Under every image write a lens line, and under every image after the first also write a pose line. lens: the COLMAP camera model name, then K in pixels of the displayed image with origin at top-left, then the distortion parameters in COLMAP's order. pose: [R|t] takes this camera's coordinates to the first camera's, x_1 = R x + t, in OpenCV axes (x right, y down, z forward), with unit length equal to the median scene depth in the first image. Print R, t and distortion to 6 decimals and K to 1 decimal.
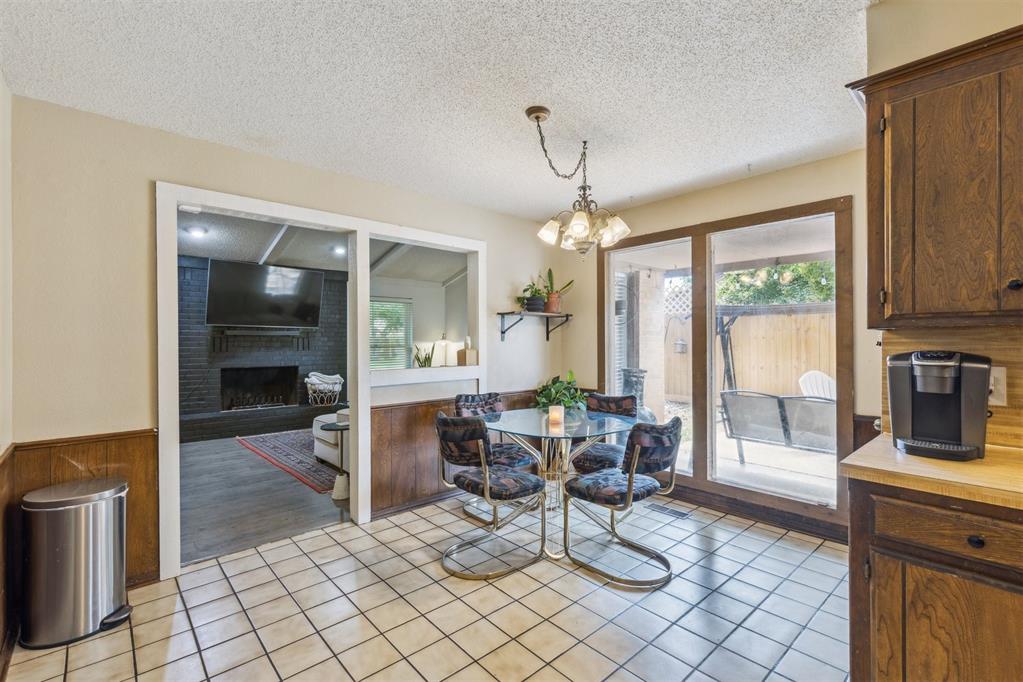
lens RADIAL K [[462.4, 0, 509.2], [0, 462.4, 342.8], [0, 0, 1]] dist [0.007549, -0.001579]
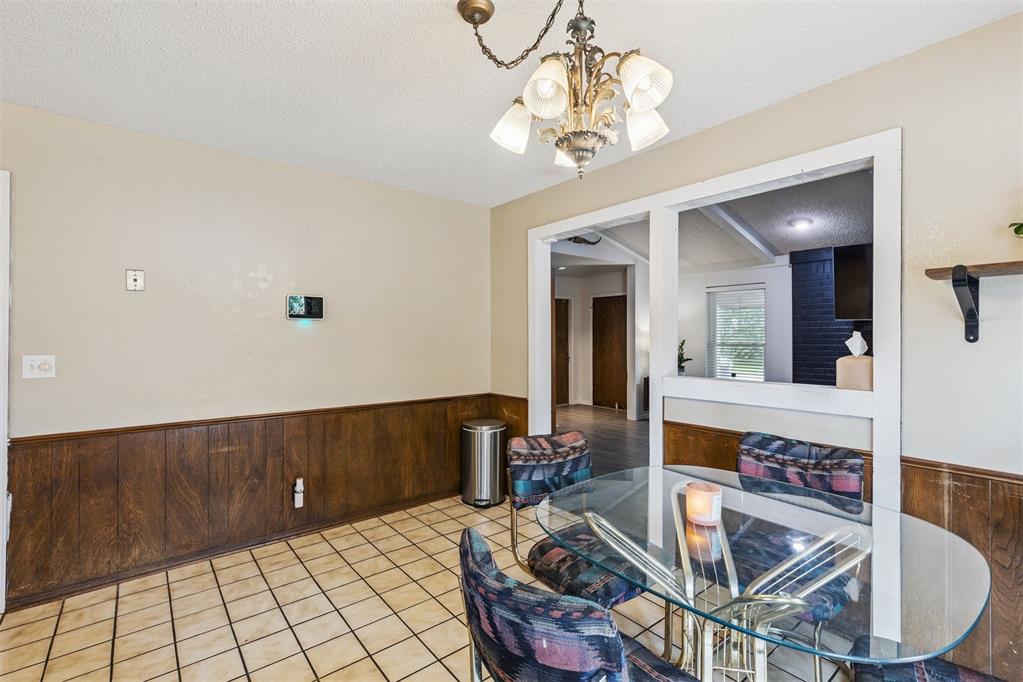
lens RADIAL K [[462.4, 0, 511.6], [0, 462.4, 336.1], [0, 0, 1]] dist [0.007549, -0.001579]
pose [[-0.044495, 0.002469, -0.999007, 1.147903], [-0.002091, 0.999995, 0.002564, -0.024262], [0.999007, 0.002204, -0.044490, 1.673484]]
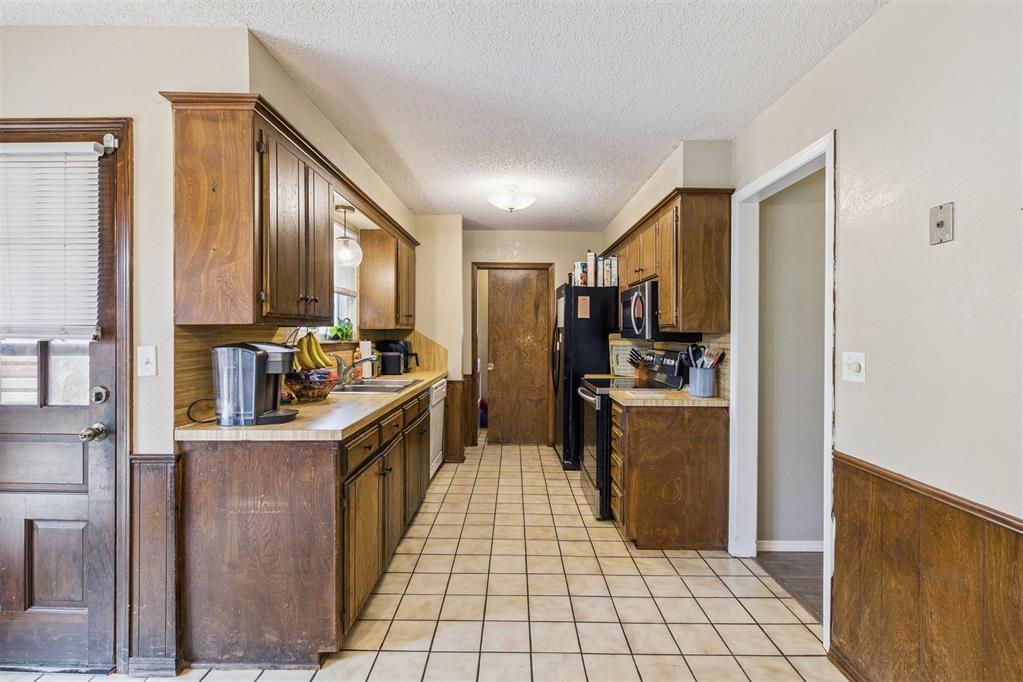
lens RADIAL K [[462.4, 0, 520.4], [0, 462.4, 332.3], [0, 0, 1]] dist [0.007549, -0.001579]
pose [[-0.758246, 0.001293, 0.651967, -0.441067], [0.003199, 0.999993, 0.001736, -0.008629], [-0.651961, 0.003402, -0.758245, 1.484155]]
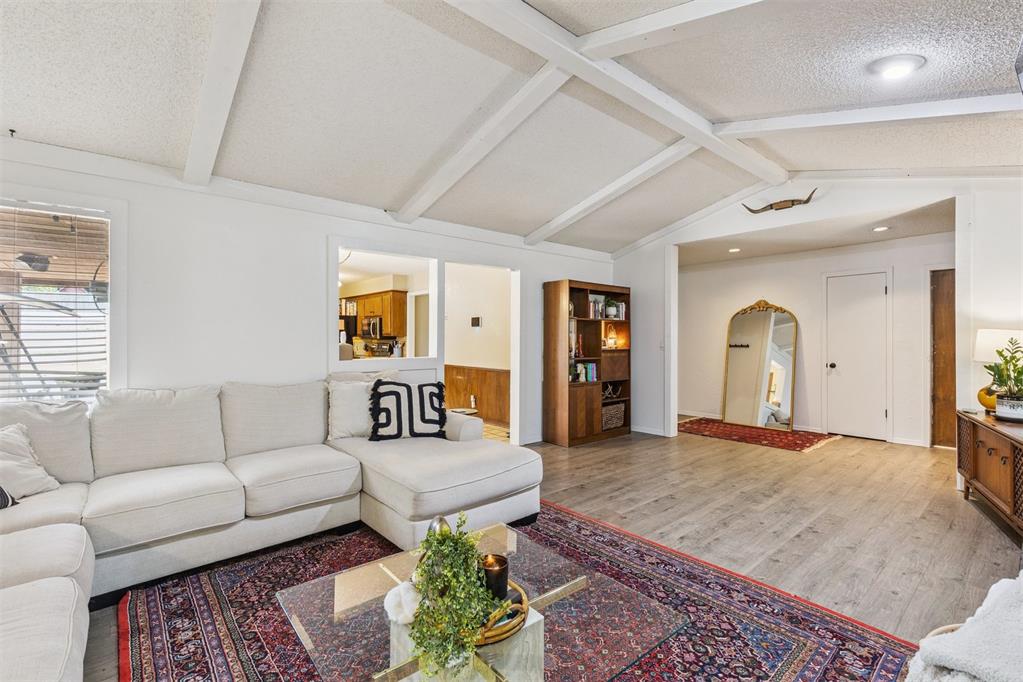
lens RADIAL K [[462.4, 0, 507.9], [0, 462.4, 338.3], [0, 0, 1]] dist [0.007549, -0.001579]
pose [[-0.999847, 0.006495, 0.016256, -1.232617], [0.006653, 0.999931, 0.009682, -0.020675], [-0.016192, 0.009789, -0.999821, 5.294985]]
